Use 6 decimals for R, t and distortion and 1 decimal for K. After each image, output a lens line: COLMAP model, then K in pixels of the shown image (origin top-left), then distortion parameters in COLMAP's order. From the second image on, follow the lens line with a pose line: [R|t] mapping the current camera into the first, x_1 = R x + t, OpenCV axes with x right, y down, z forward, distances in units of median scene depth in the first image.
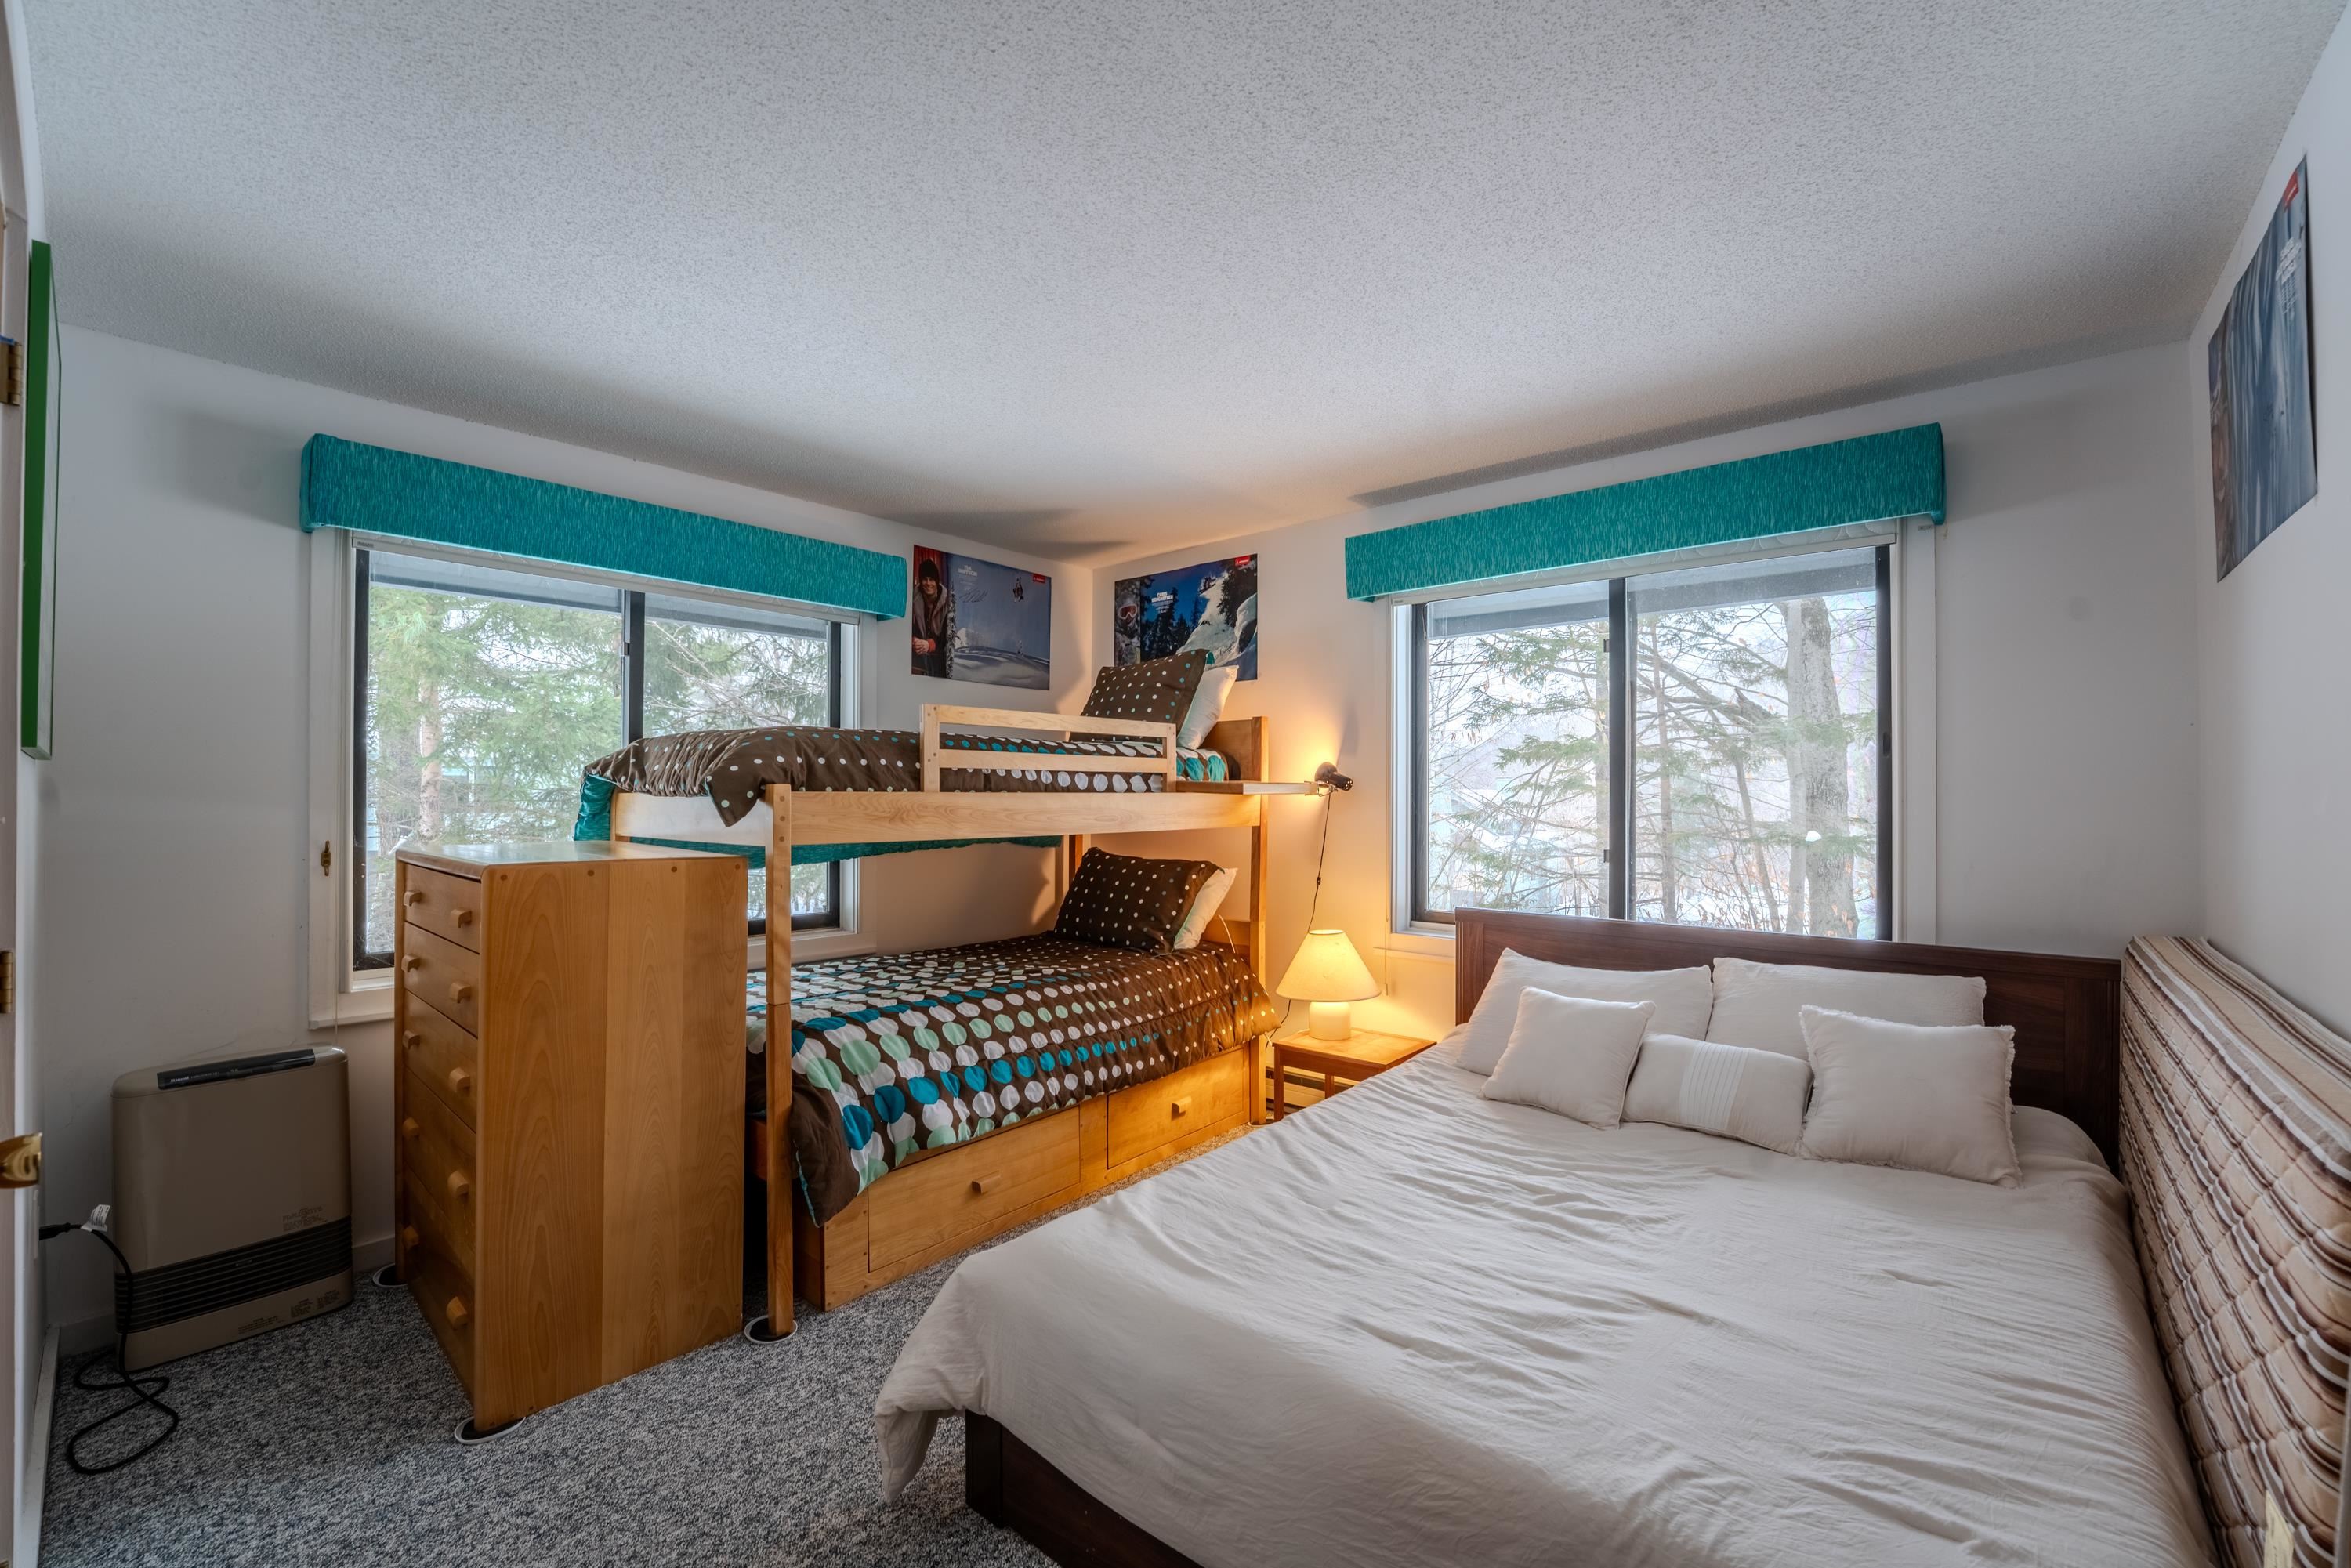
lens RADIAL K [[958.5, 0, 1171.5], [0, 958.5, 781.5], [0, 0, 1]] dist [-0.026654, 0.000832]
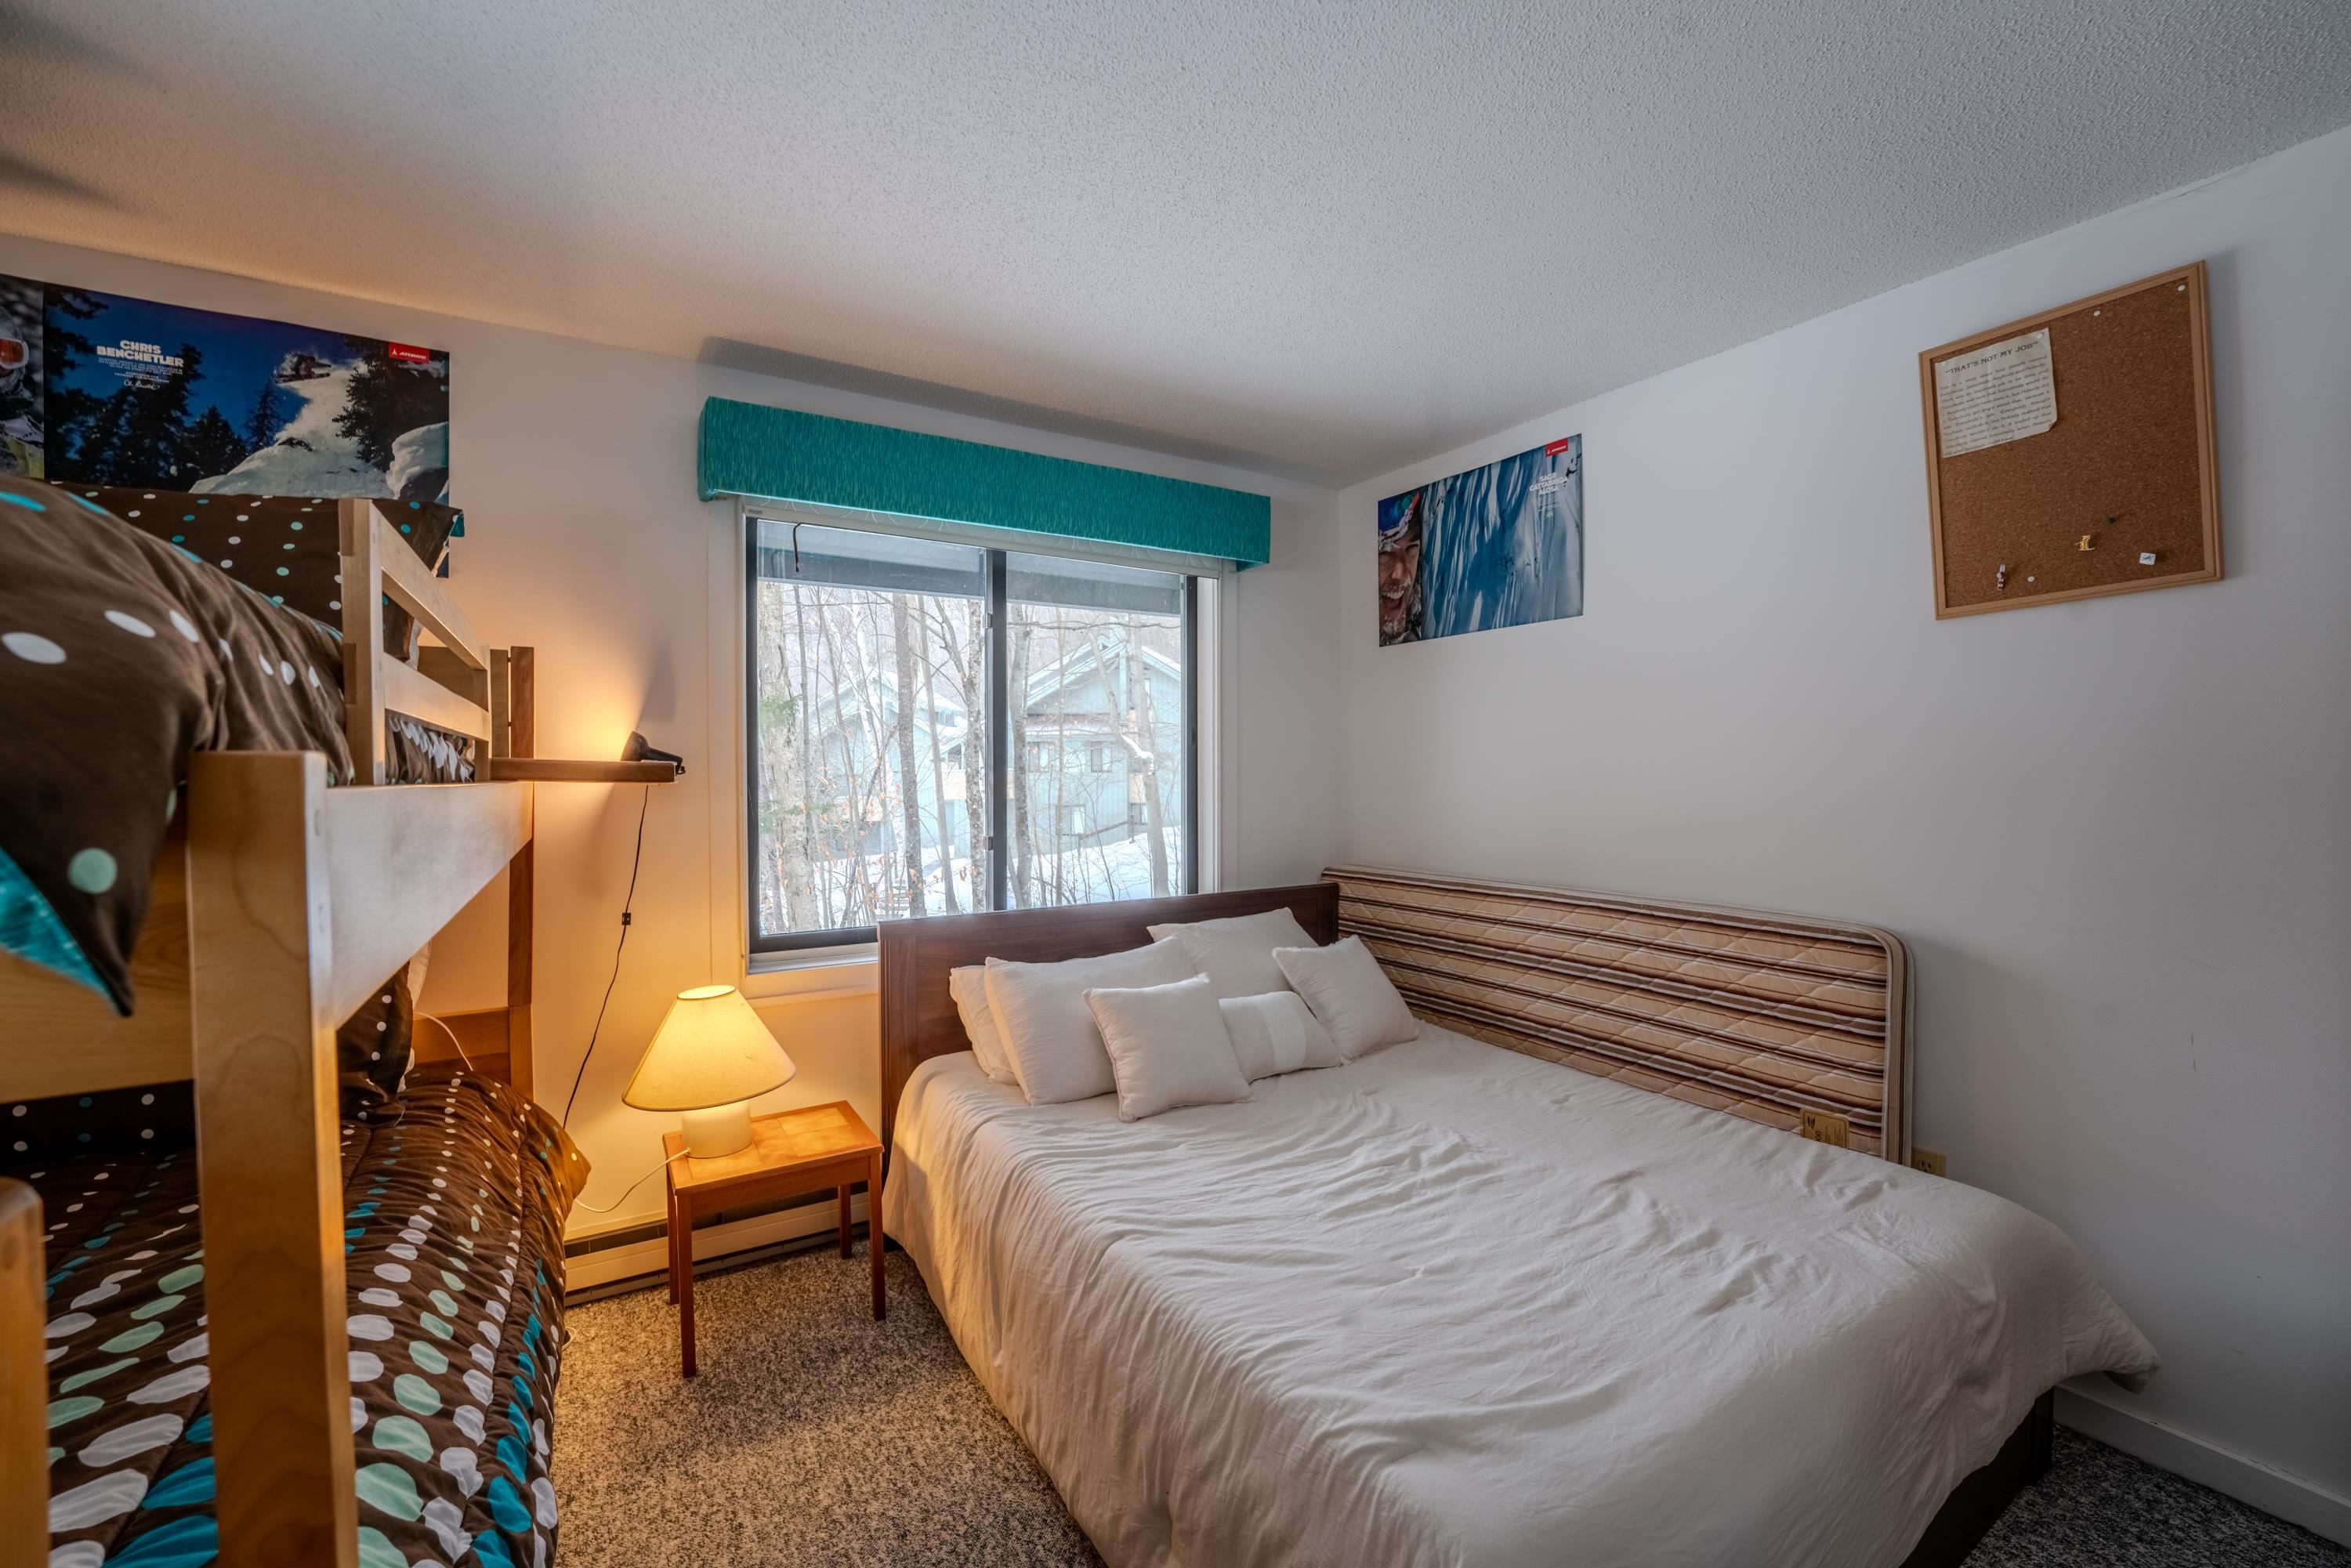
lens RADIAL K [[958.5, 0, 1174.1], [0, 958.5, 784.1], [0, 0, 1]] dist [-0.026654, 0.000832]
pose [[0.295830, -0.012827, 0.955154, -0.454766], [-0.003795, 0.999886, 0.014603, 0.005828], [-0.955233, -0.007944, 0.295748, 0.633447]]
